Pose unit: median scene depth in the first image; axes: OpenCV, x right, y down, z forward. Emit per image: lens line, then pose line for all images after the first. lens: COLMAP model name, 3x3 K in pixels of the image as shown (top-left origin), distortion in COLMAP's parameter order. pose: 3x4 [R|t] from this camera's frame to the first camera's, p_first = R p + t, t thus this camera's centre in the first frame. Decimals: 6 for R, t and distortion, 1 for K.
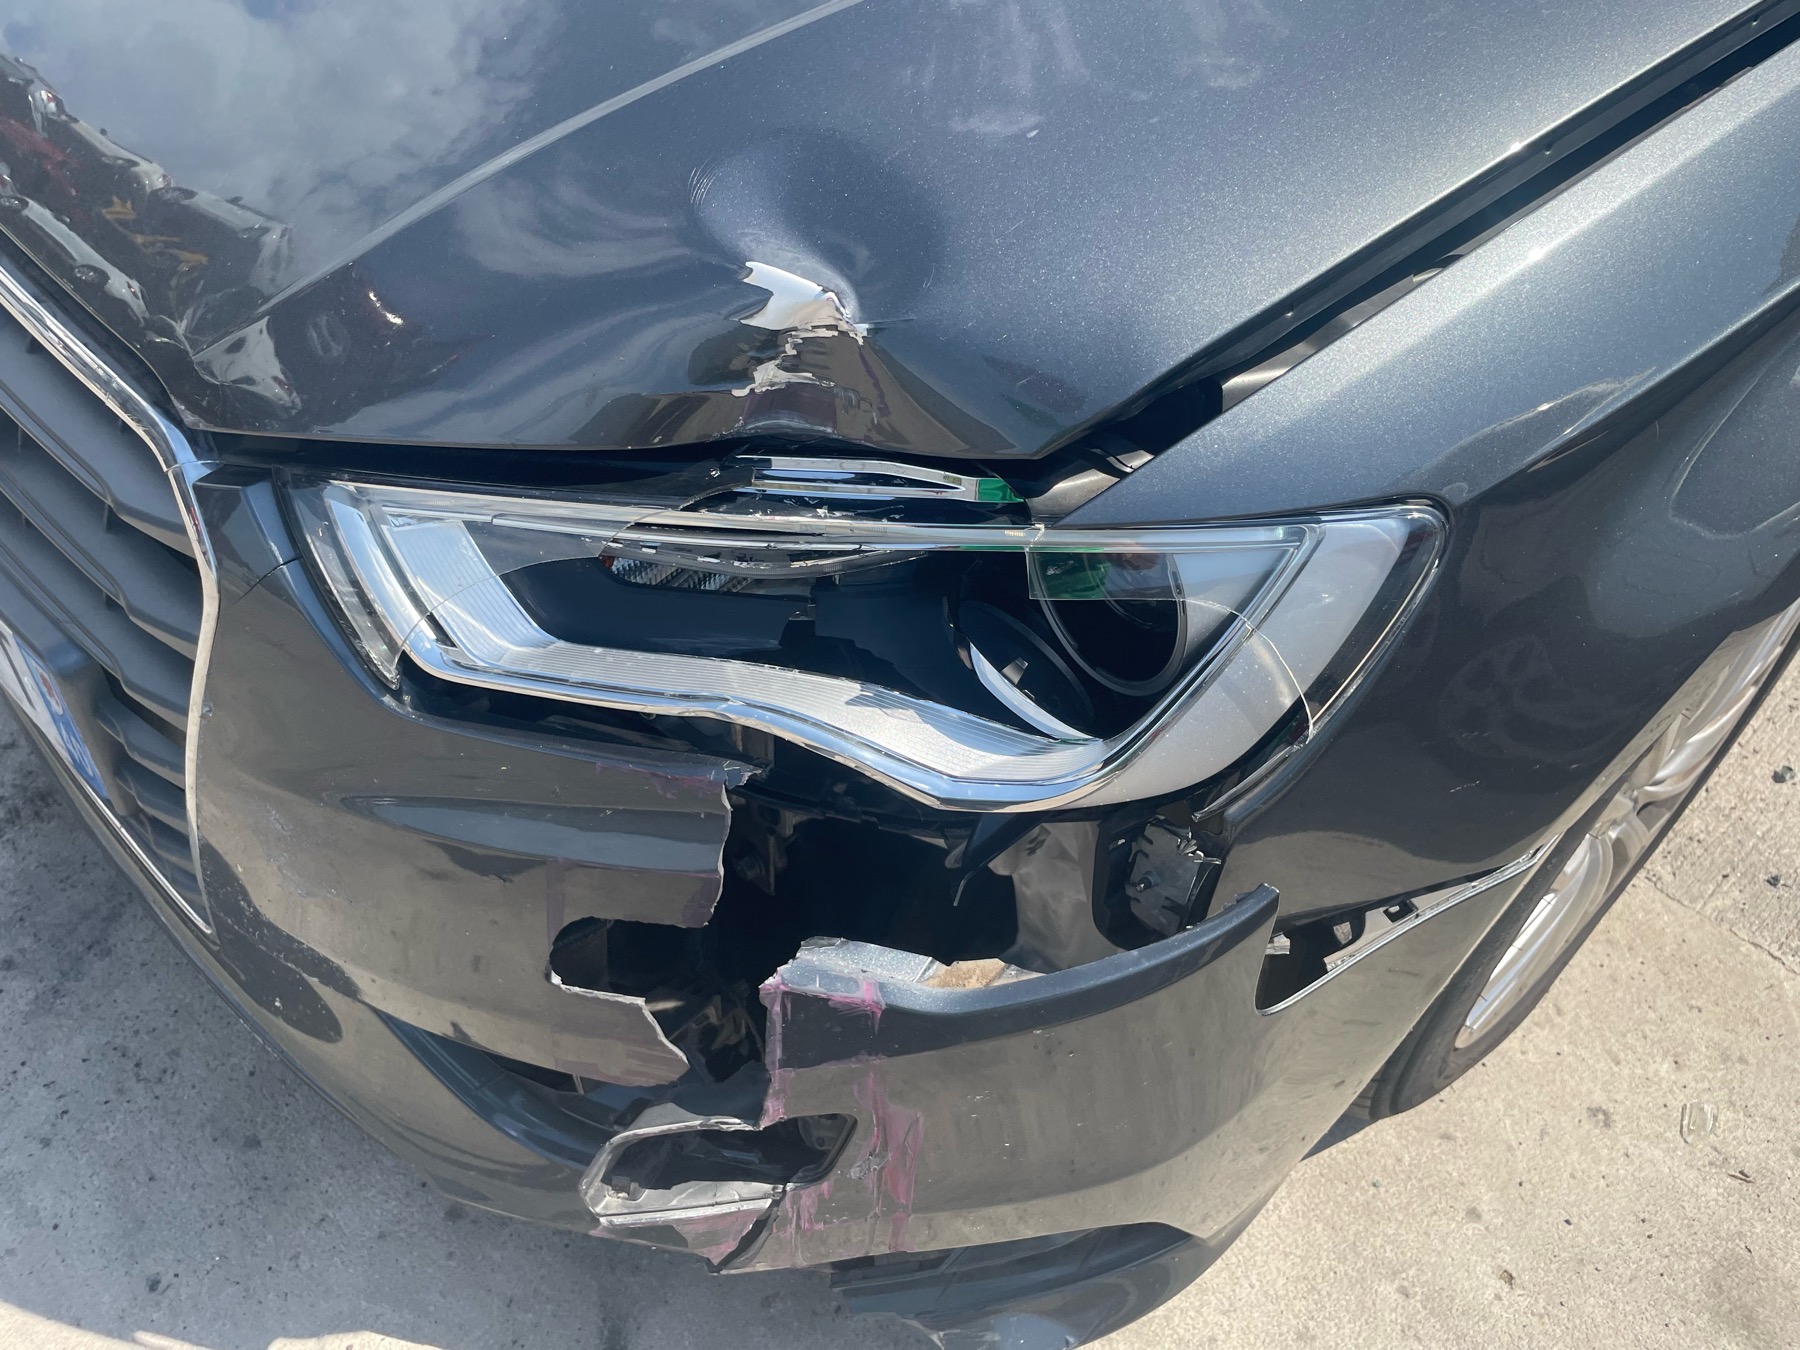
lens RADIAL K [[1370.3, 0, 905.6], [0, 1370.3, 667.1], [0, 0, 1]] dist [0.086920, -0.119024]
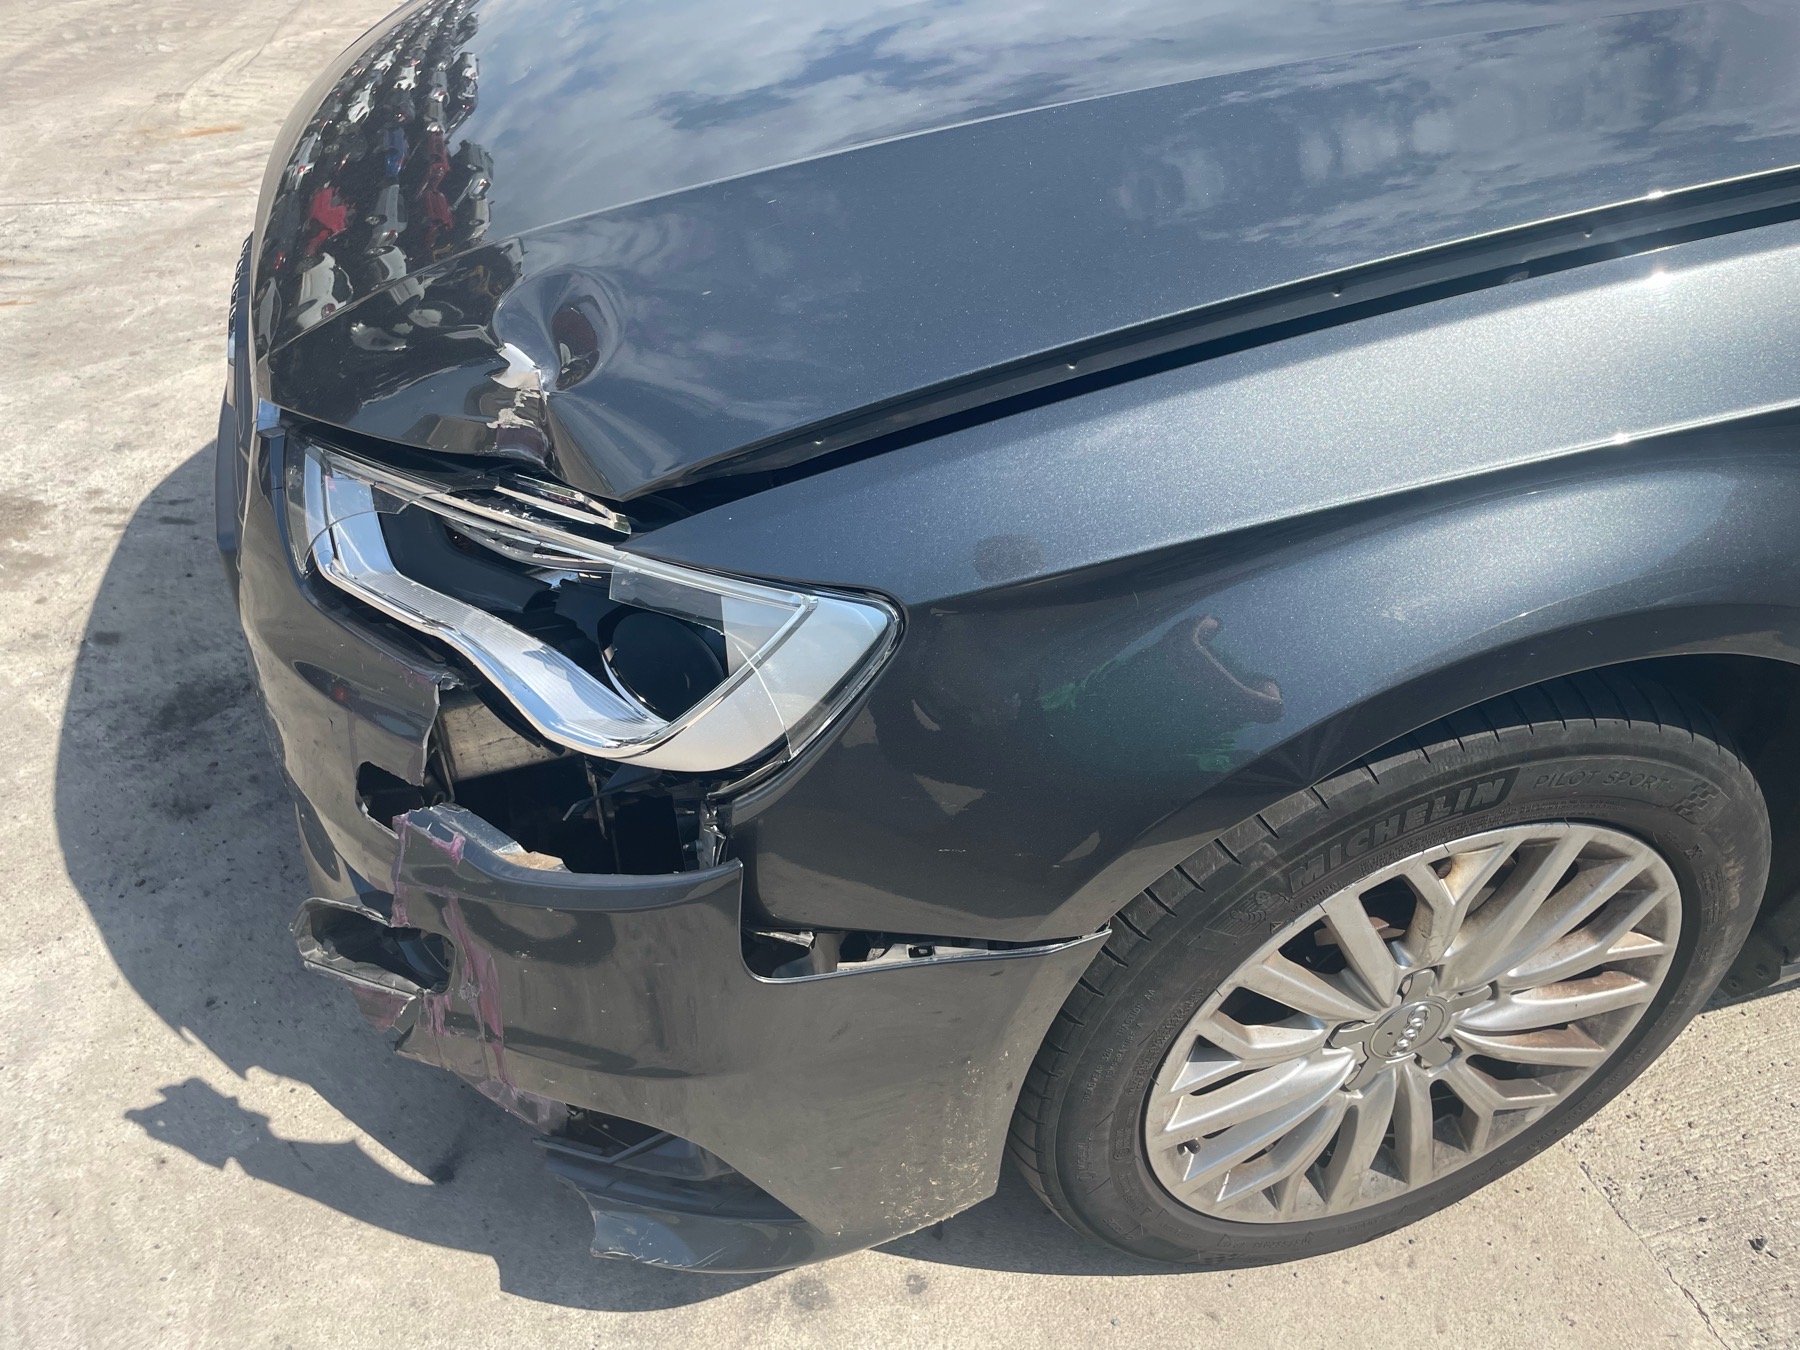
lens RADIAL K [[1370.3, 0, 905.6], [0, 1370.3, 667.1], [0, 0, 1]] dist [0.086920, -0.119024]
pose [[0.896736, 0.238239, -0.372970, 0.852965], [-0.281561, 0.957307, -0.065471, 0.022988], [0.341448, 0.163724, 0.925531, -0.186163]]
